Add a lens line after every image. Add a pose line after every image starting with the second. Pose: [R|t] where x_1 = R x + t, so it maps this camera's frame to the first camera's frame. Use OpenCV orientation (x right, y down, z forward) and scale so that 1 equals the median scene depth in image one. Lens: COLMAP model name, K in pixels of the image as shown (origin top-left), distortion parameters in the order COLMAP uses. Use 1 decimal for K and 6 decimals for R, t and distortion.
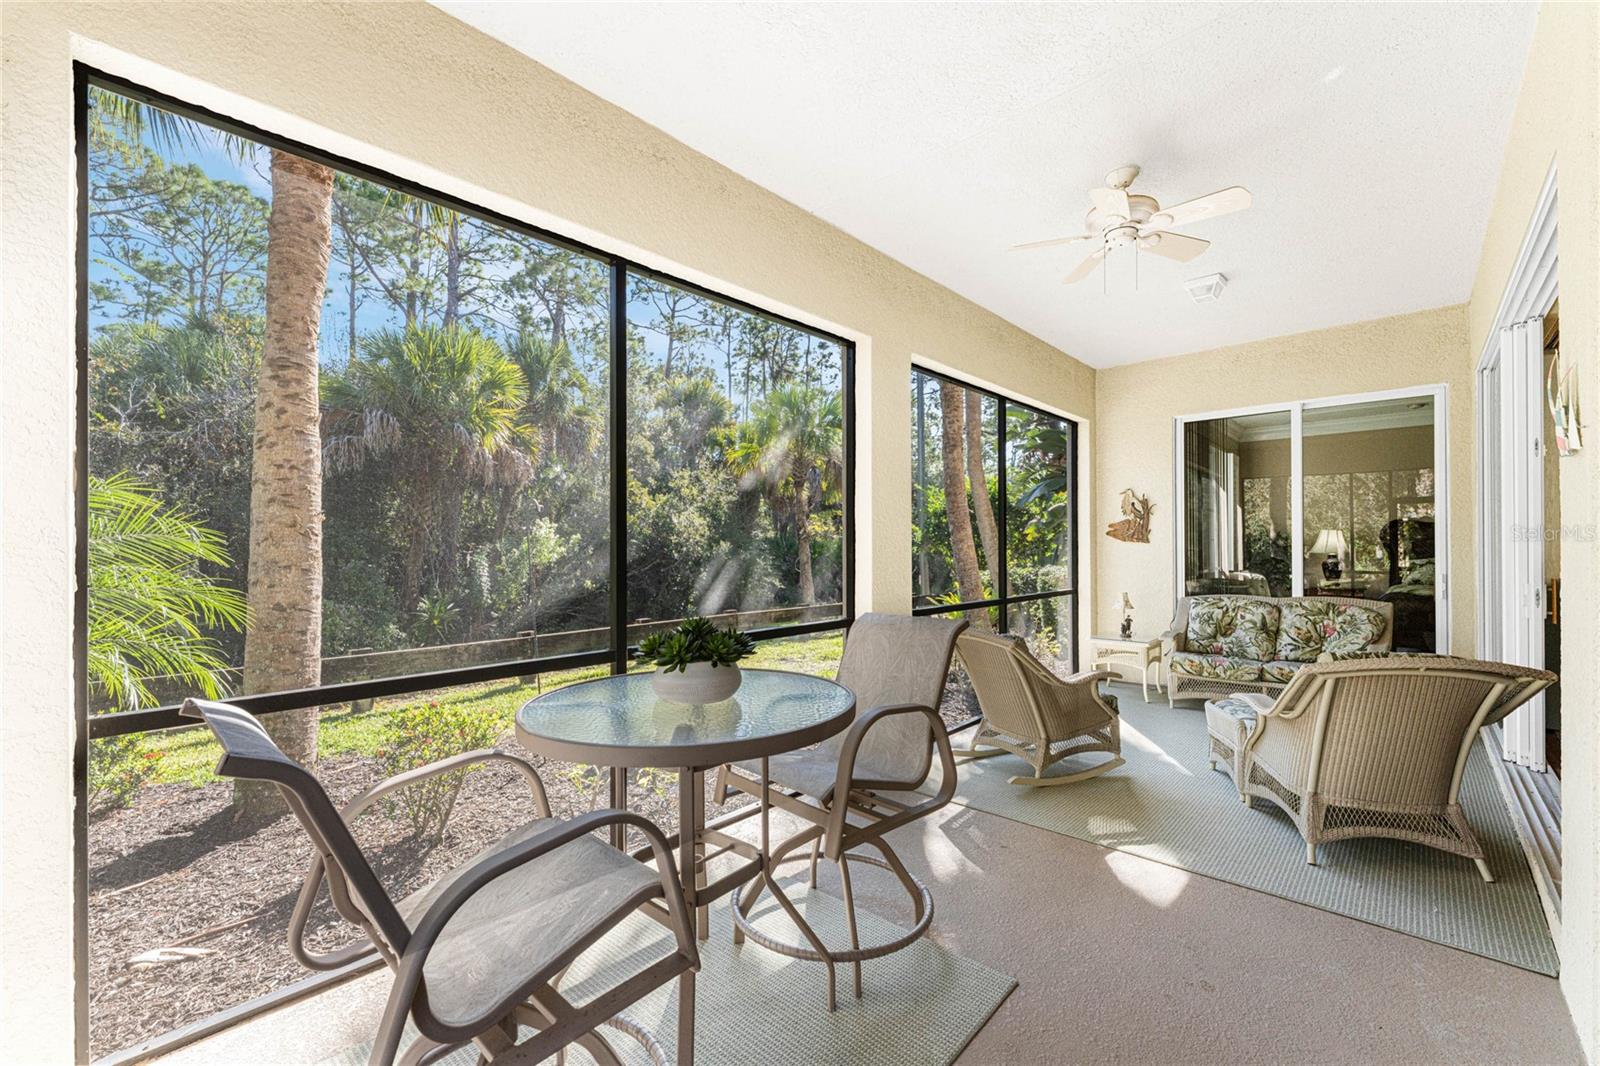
lens RADIAL K [[652.0, 0, 797.4], [0, 652.0, 545.2], [0, 0, 1]] dist [0.001355, -0.000166]
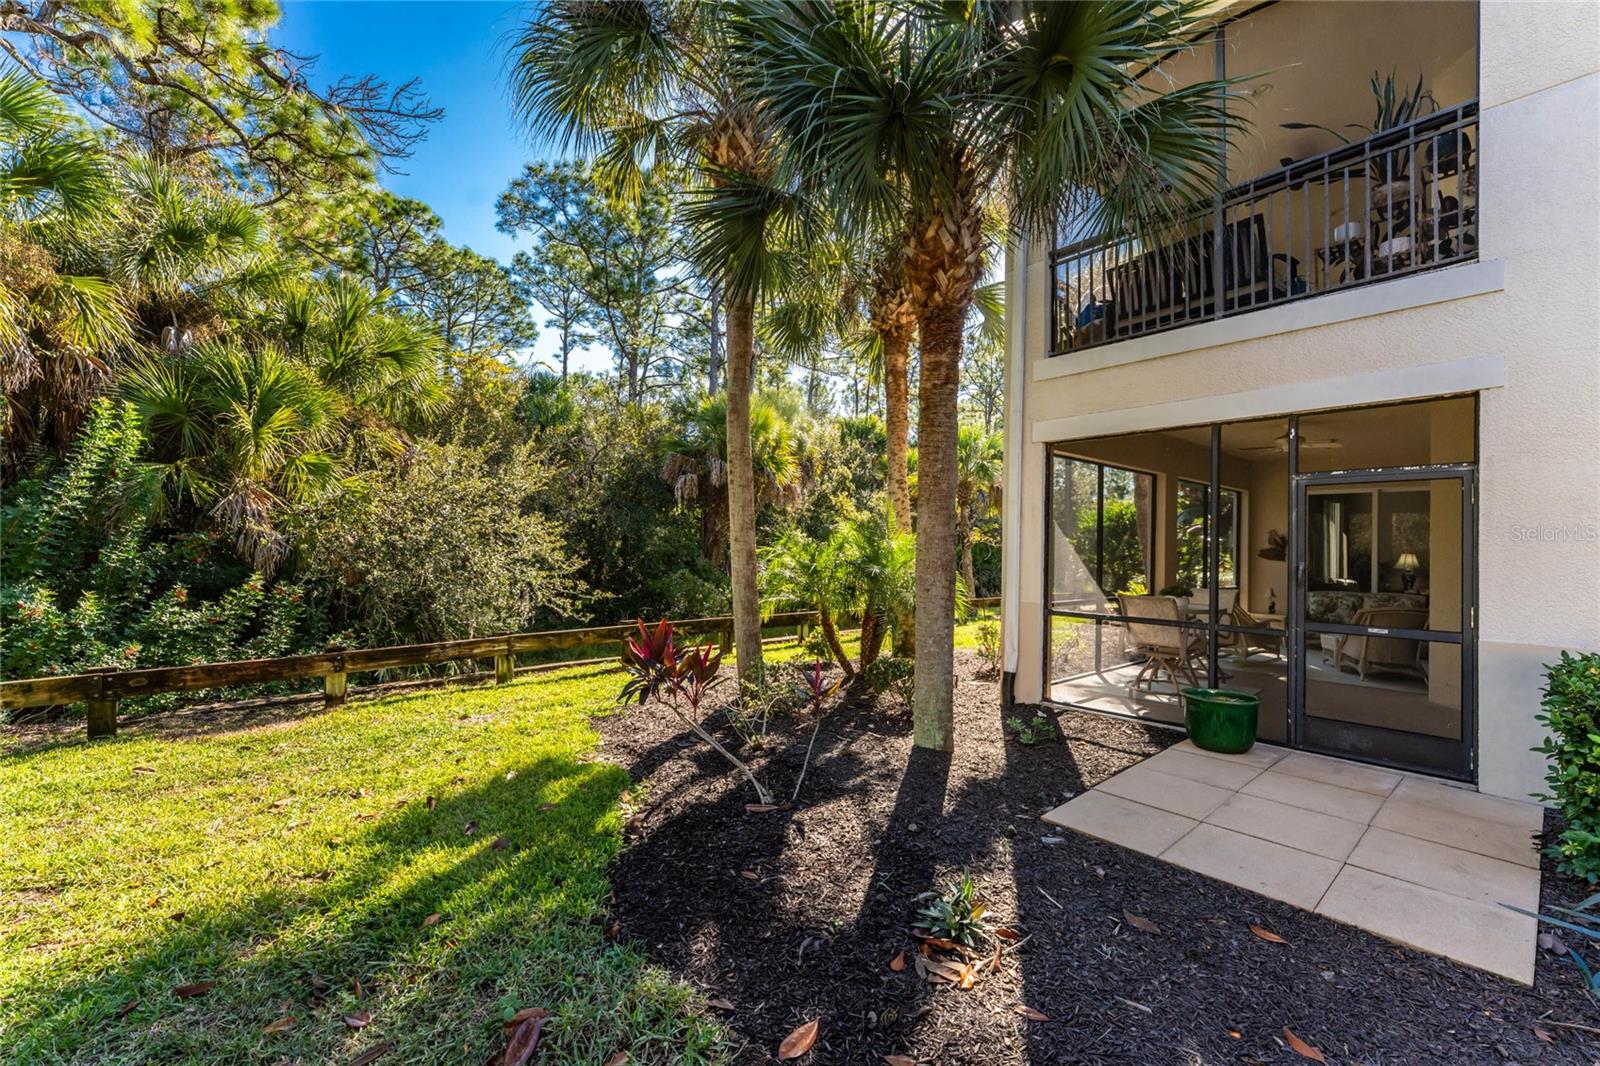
lens RADIAL K [[652.0, 0, 768.6], [0, 652.0, 542.8], [0, 0, 1]] dist [0.001355, -0.000166]
pose [[0.990815, 0.017363, -0.134108, -0.731618], [-0.017113, 0.999849, 0.003013, -0.040563], [0.134140, -0.000691, 0.990962, -1.126285]]
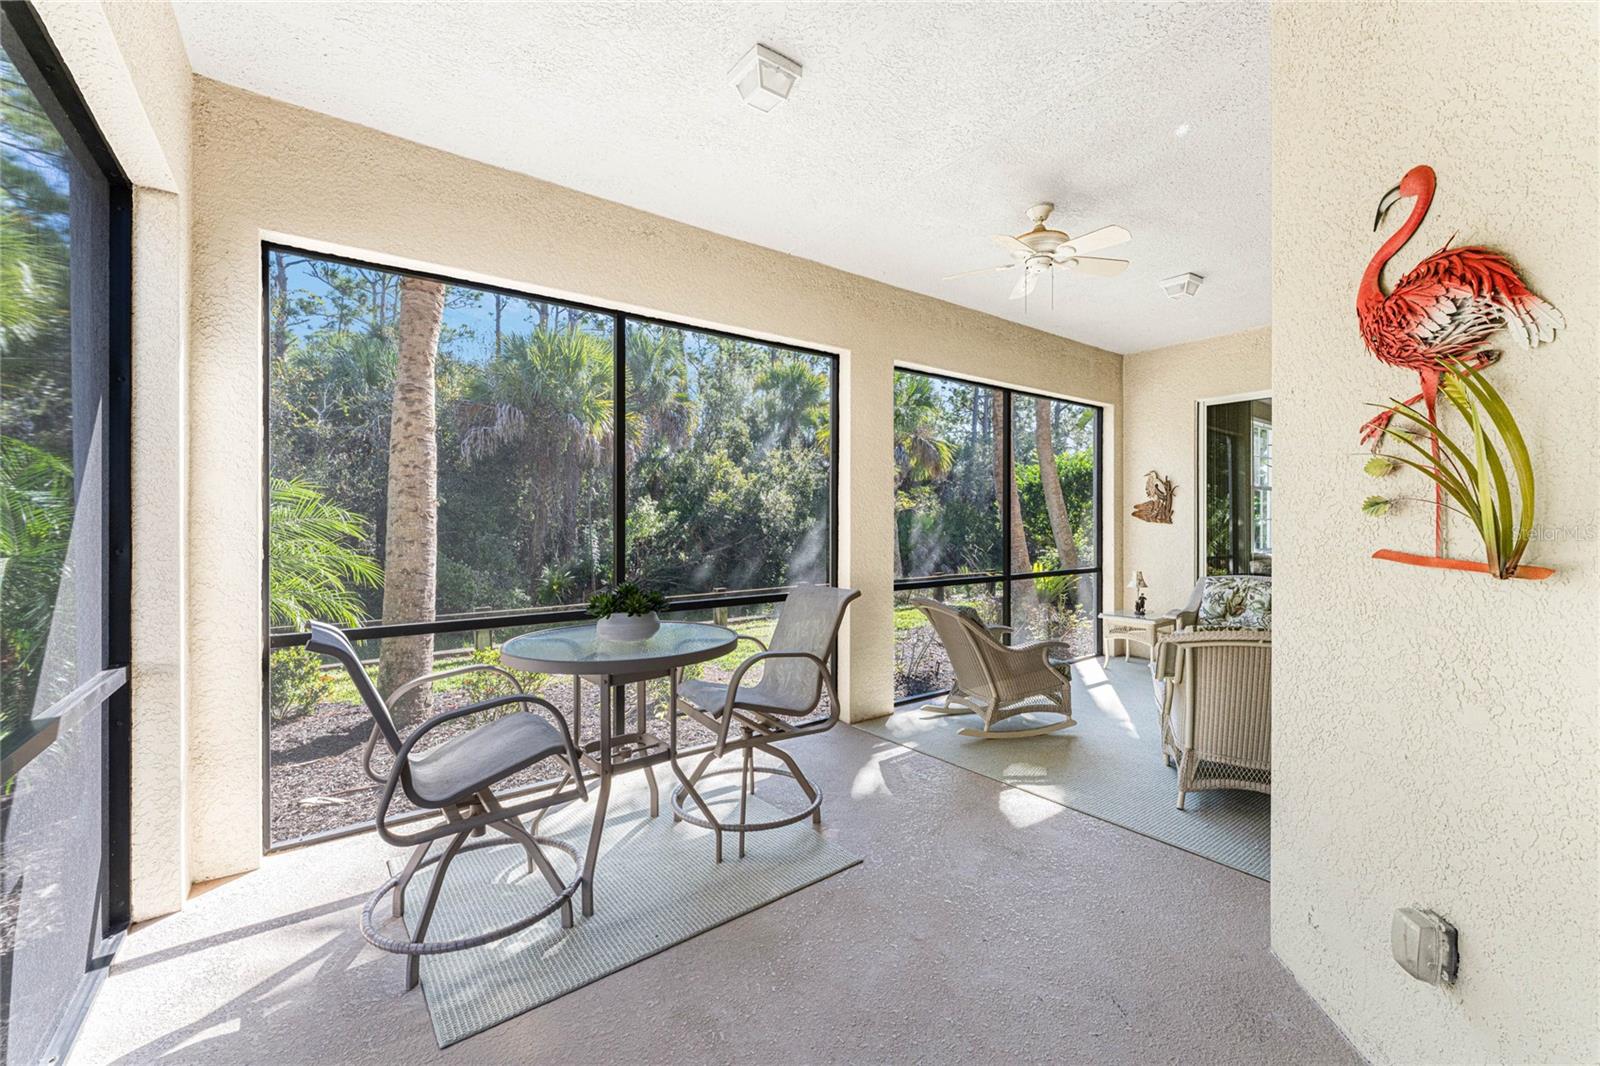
lens RADIAL K [[652.0, 0, 802.8], [0, 652.0, 522.9], [0, 0, 1]] dist [0.001355, -0.000166]
pose [[0.985207, 0.004291, -0.171316, 0.169123], [-0.003153, 0.999971, 0.006917, -0.011687], [0.171340, -0.006275, 0.985192, -0.127334]]
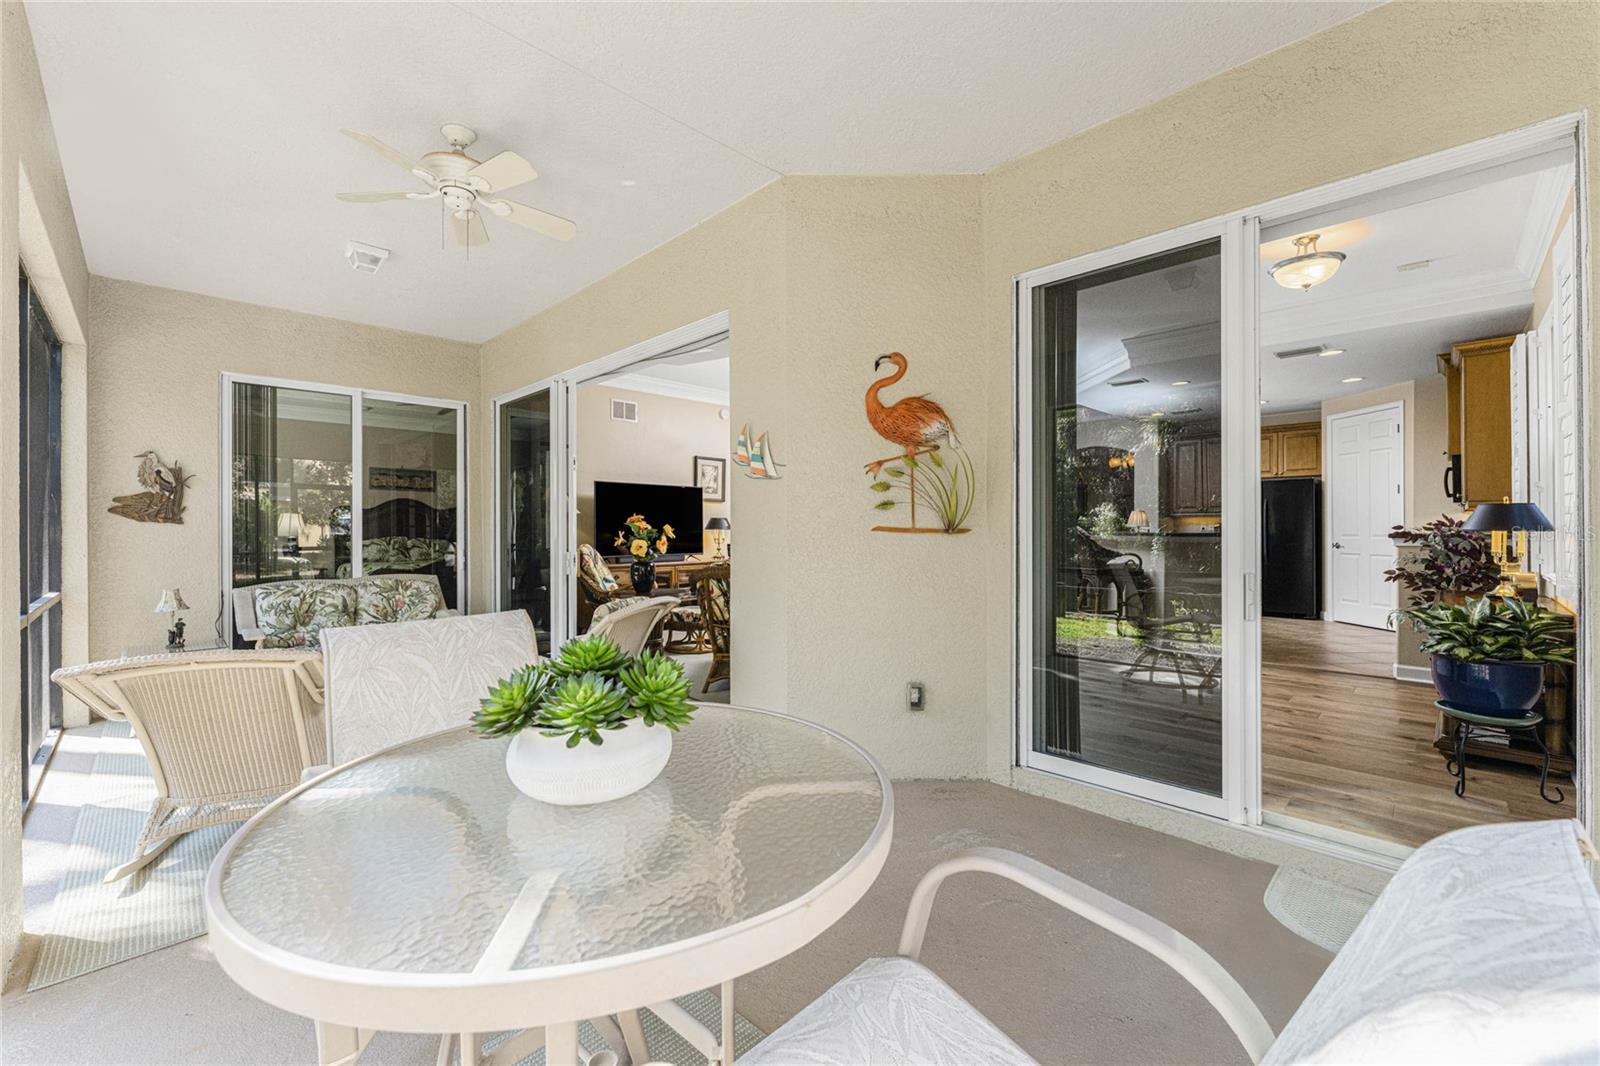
lens RADIAL K [[652.0, 0, 786.2], [0, 652.0, 529.5], [0, 0, 1]] dist [0.001355, -0.000166]
pose [[0.041098, 0.001062, 0.999155, -0.252771], [0.000833, 0.999999, -0.001097, 0.005480], [-0.999155, 0.000878, 0.041097, 0.286774]]
